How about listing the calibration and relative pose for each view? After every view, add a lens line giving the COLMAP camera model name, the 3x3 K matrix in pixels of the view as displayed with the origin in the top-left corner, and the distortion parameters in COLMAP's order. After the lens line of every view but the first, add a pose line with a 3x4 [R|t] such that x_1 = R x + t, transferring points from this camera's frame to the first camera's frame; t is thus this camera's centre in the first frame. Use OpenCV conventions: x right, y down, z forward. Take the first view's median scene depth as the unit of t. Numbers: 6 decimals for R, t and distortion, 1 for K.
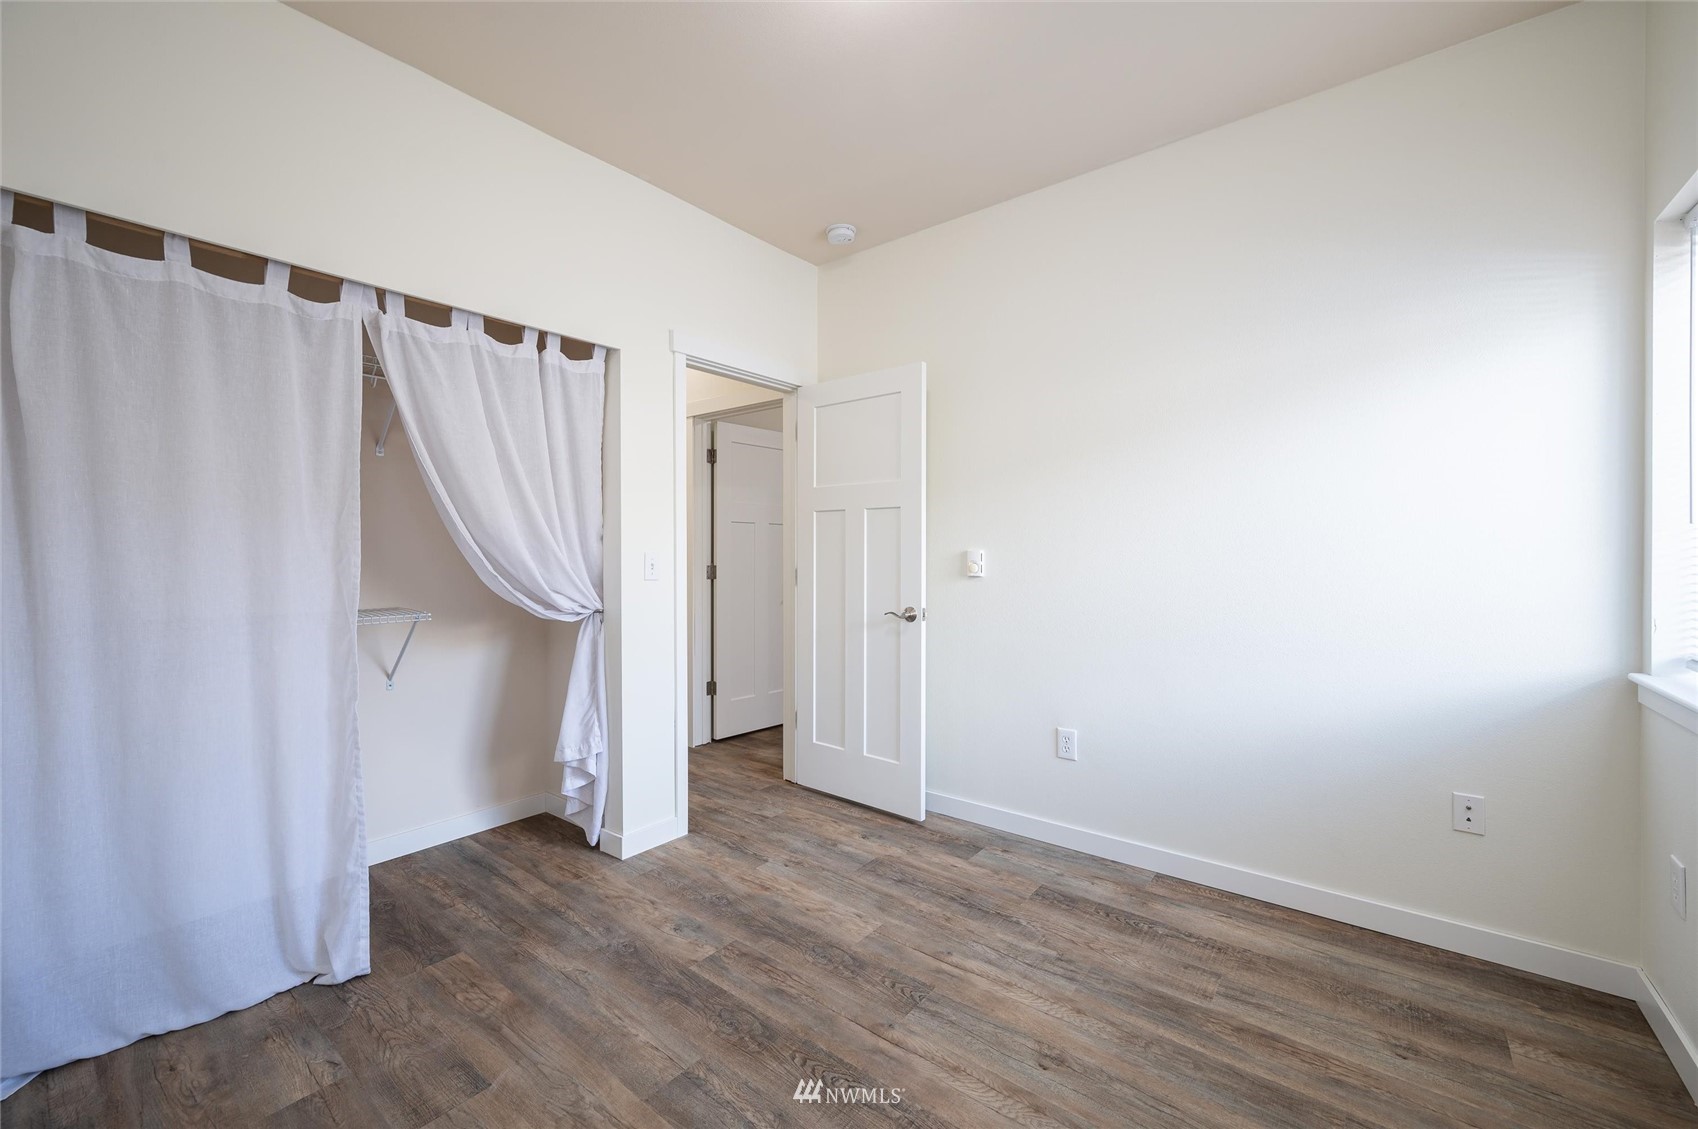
lens RADIAL K [[680.2, 0, 849.3], [0, 680.2, 571.4], [0, 0, 1]] dist [0.000155, 0.000438]
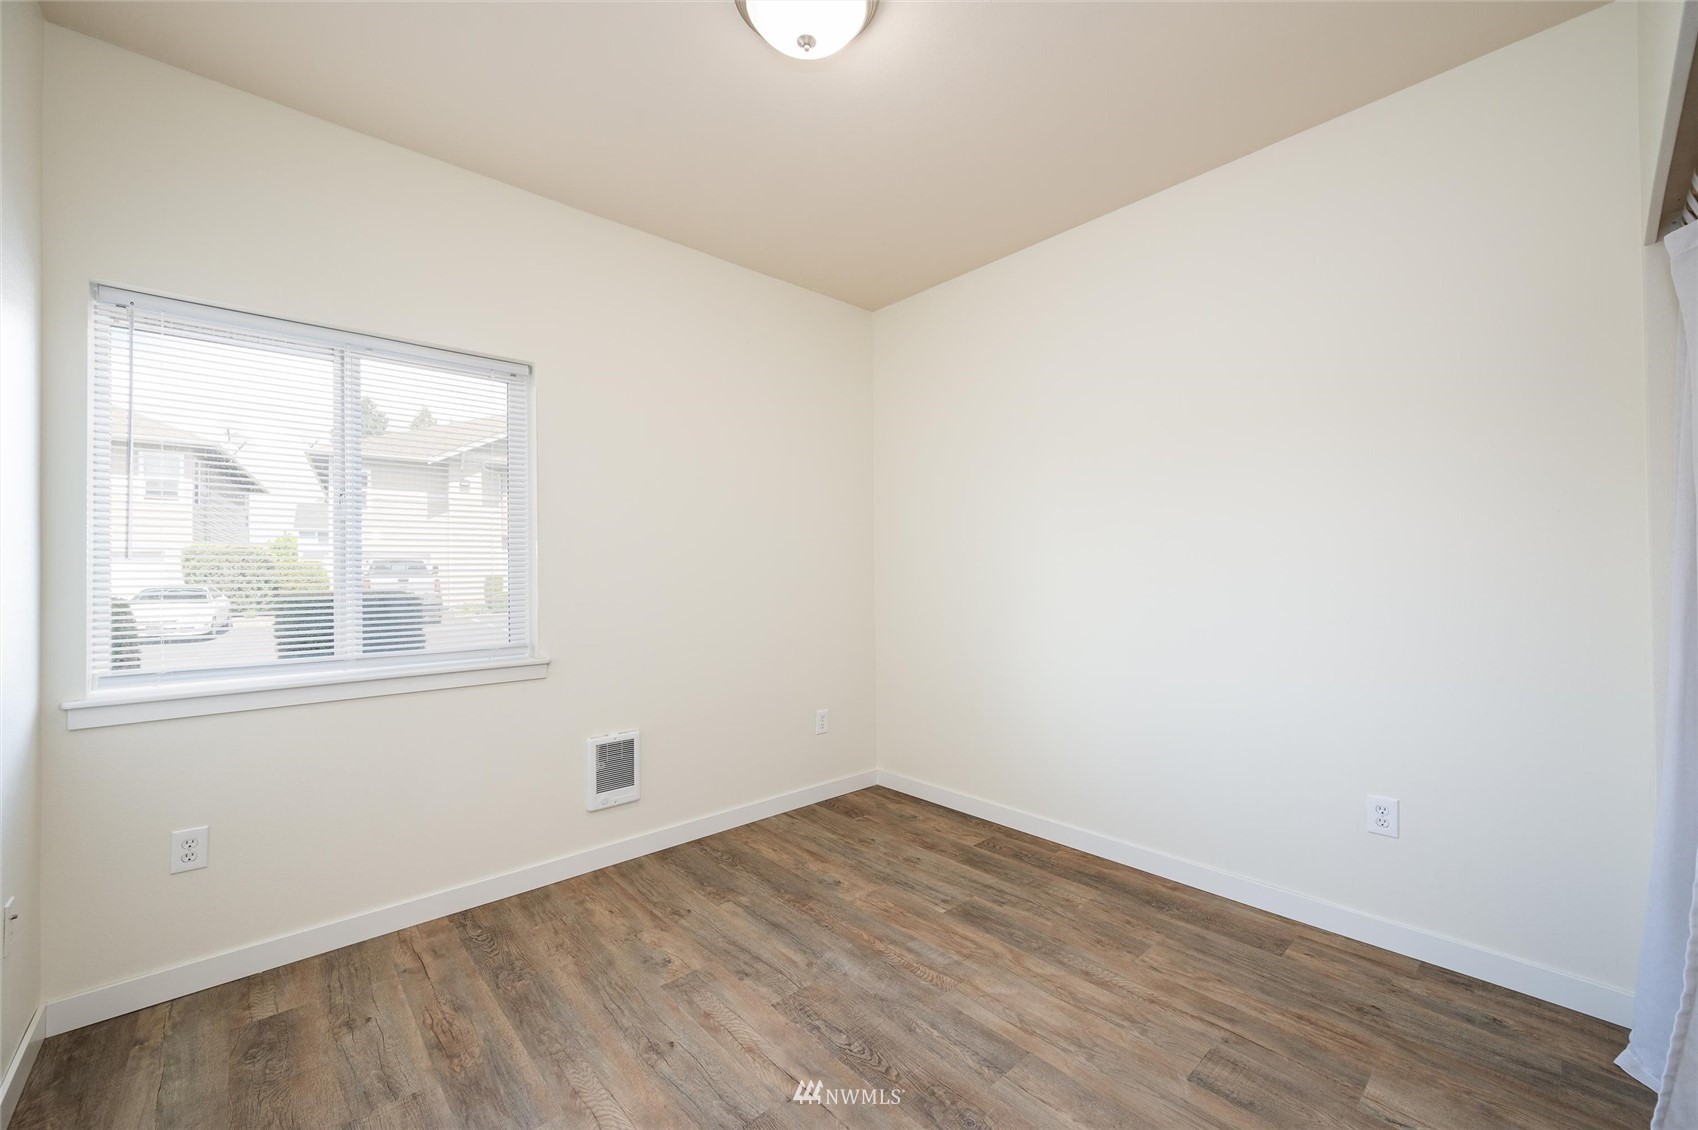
lens RADIAL K [[684.5, 0, 852.6], [0, 684.5, 567.9], [0, 0, 1]] dist [0.000128, 0.000688]
pose [[-0.984289, 0.012107, 0.176147, -0.201609], [0.015401, 0.999731, 0.017345, -0.053736], [-0.175890, 0.019785, -0.984211, 1.975396]]
